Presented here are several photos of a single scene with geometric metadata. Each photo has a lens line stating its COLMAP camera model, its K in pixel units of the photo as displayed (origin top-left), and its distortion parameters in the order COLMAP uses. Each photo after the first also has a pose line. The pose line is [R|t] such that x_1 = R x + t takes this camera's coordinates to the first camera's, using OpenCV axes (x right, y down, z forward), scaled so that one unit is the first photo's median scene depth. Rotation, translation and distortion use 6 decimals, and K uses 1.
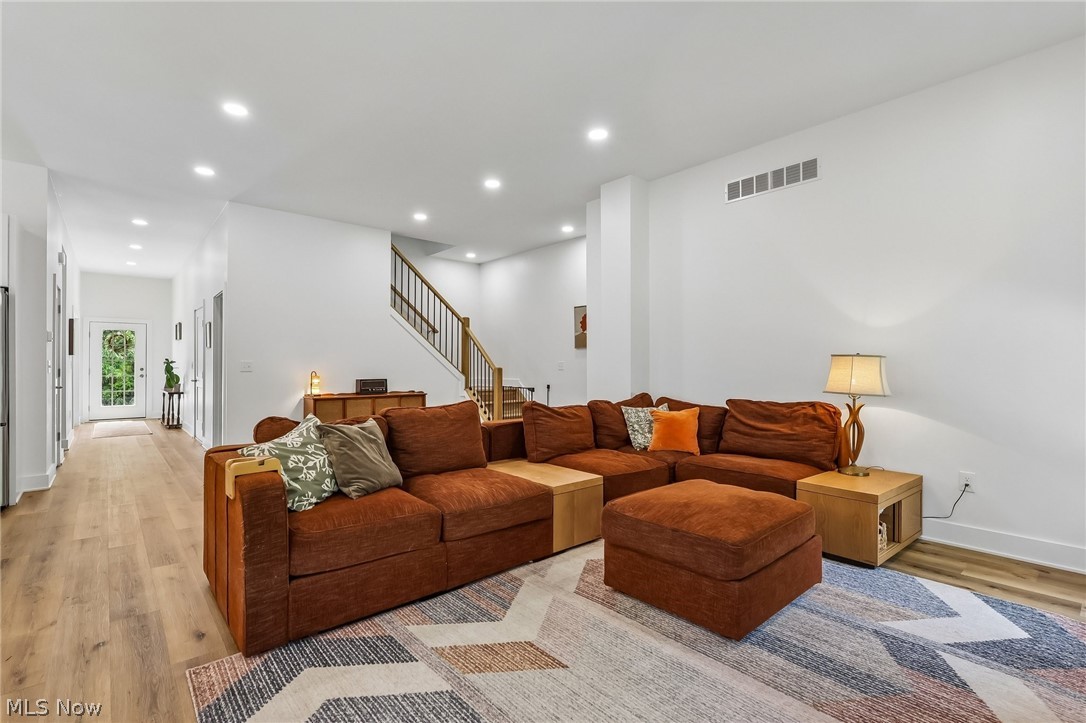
lens RADIAL K [[504.9, 0, 544.0], [0, 504.9, 361.3], [0, 0, 1]] dist [-0.002704, 0.001607]
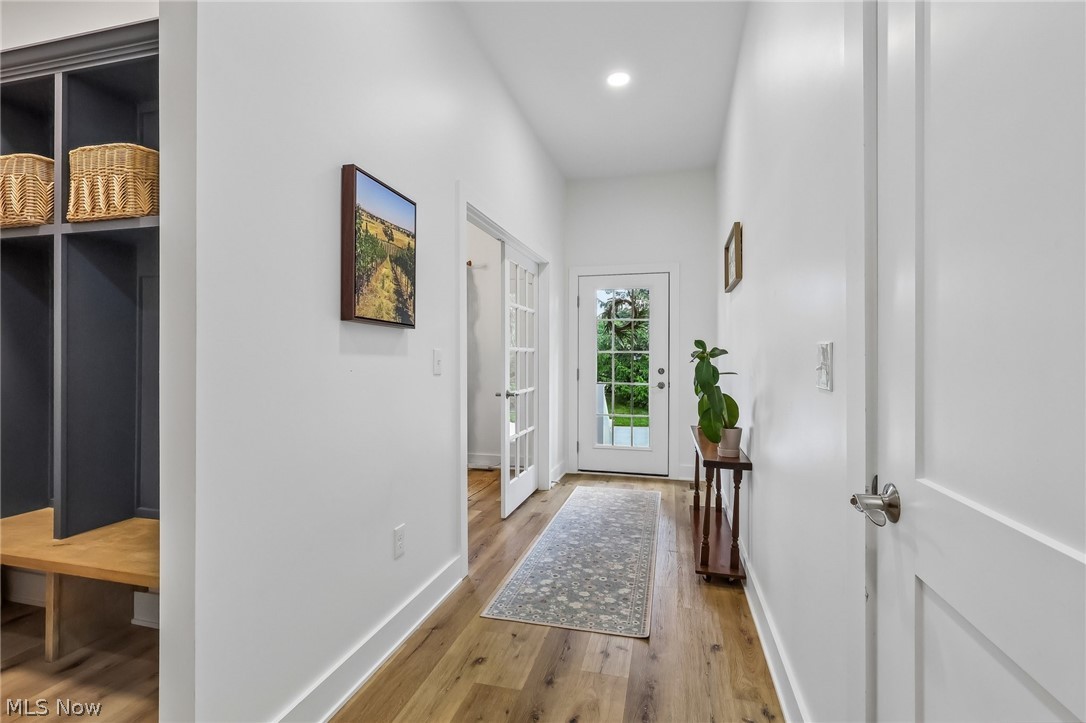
lens RADIAL K [[504.9, 0, 543.0], [0, 504.9, 360.7], [0, 0, 1]] dist [-0.002704, 0.001607]
pose [[0.569006, 0.003986, -0.822323, -0.554574], [-0.001707, 0.999992, 0.003666, 0.005021], [0.822331, -0.000682, 0.569009, 0.751974]]
